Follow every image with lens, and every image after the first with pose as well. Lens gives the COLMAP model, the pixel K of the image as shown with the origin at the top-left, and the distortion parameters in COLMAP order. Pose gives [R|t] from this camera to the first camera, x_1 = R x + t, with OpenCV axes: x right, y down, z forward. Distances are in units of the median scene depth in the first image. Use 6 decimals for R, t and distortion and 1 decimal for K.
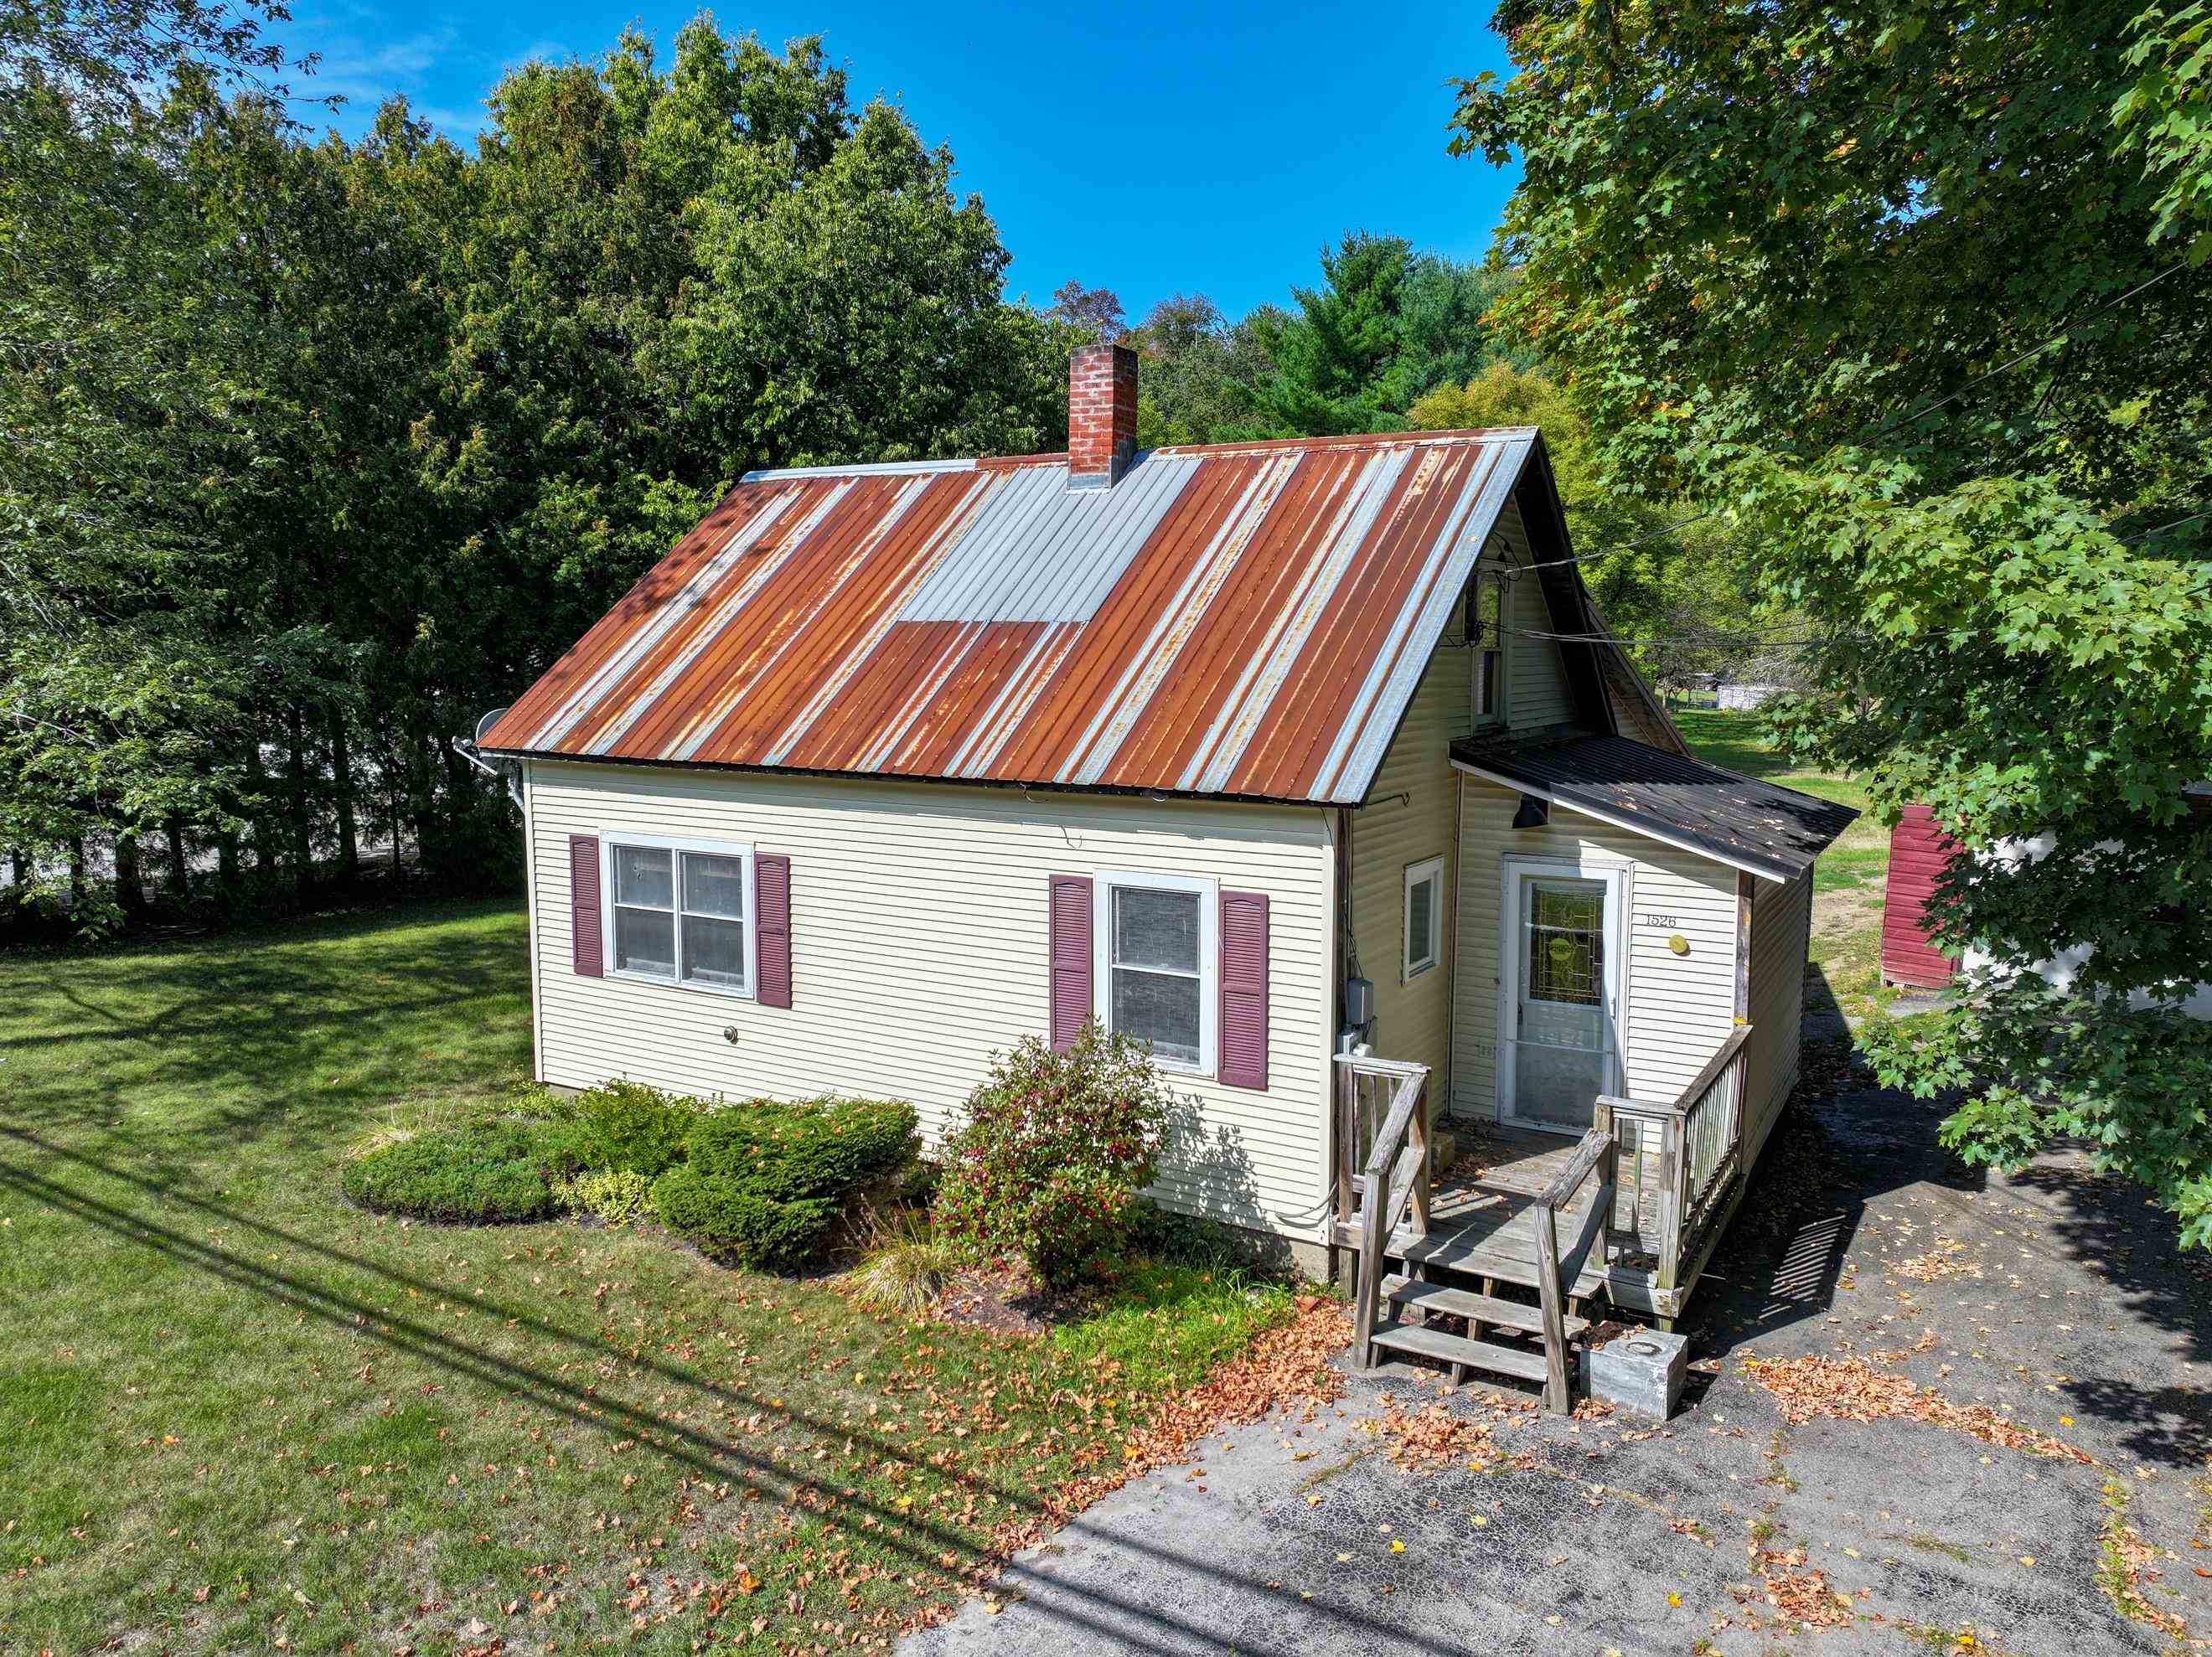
lens RADIAL K [[1556.6, 0, 1106.0], [0, 1556.6, 828.5], [0, 0, 1]] dist [-0.001687, 0.009729]
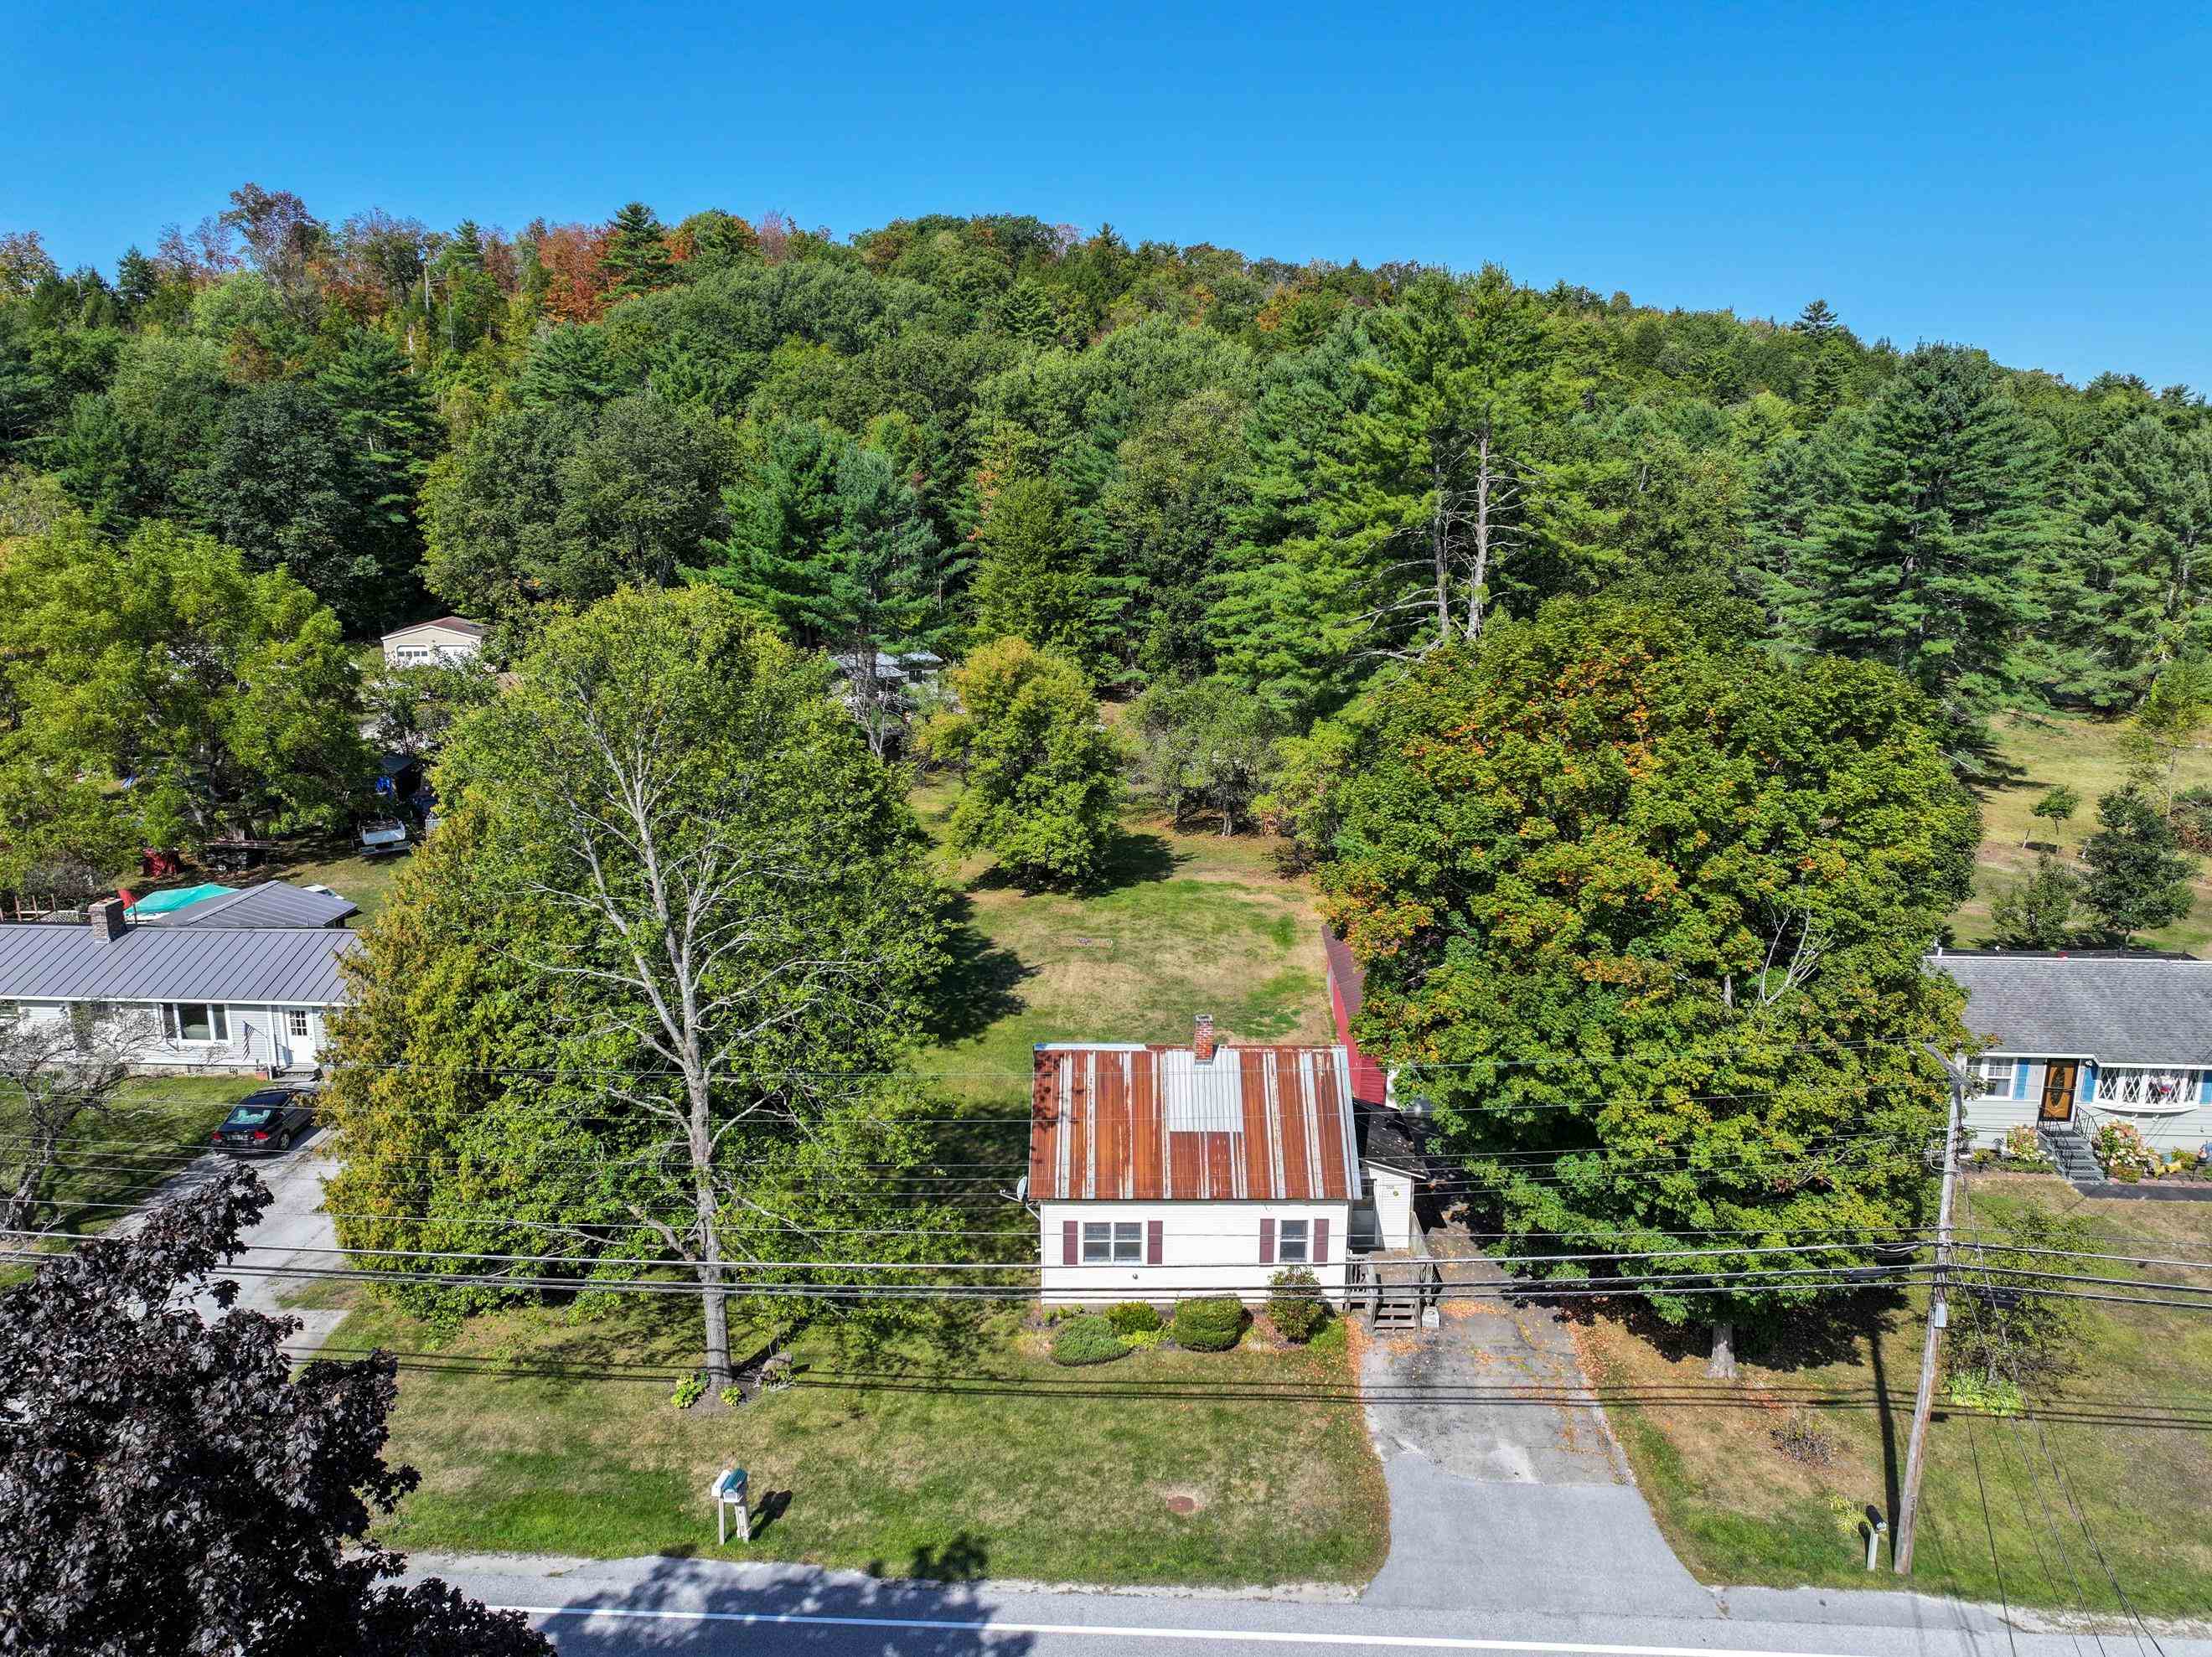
lens RADIAL K [[1556.6, 0, 1106.0], [0, 1556.6, 828.5], [0, 0, 1]] dist [-0.001687, 0.009729]
pose [[0.858704, -0.117289, 0.498869, -1.780492], [0.060667, 0.989878, 0.128304, -1.179474], [-0.508868, -0.079911, 0.857127, -1.576306]]
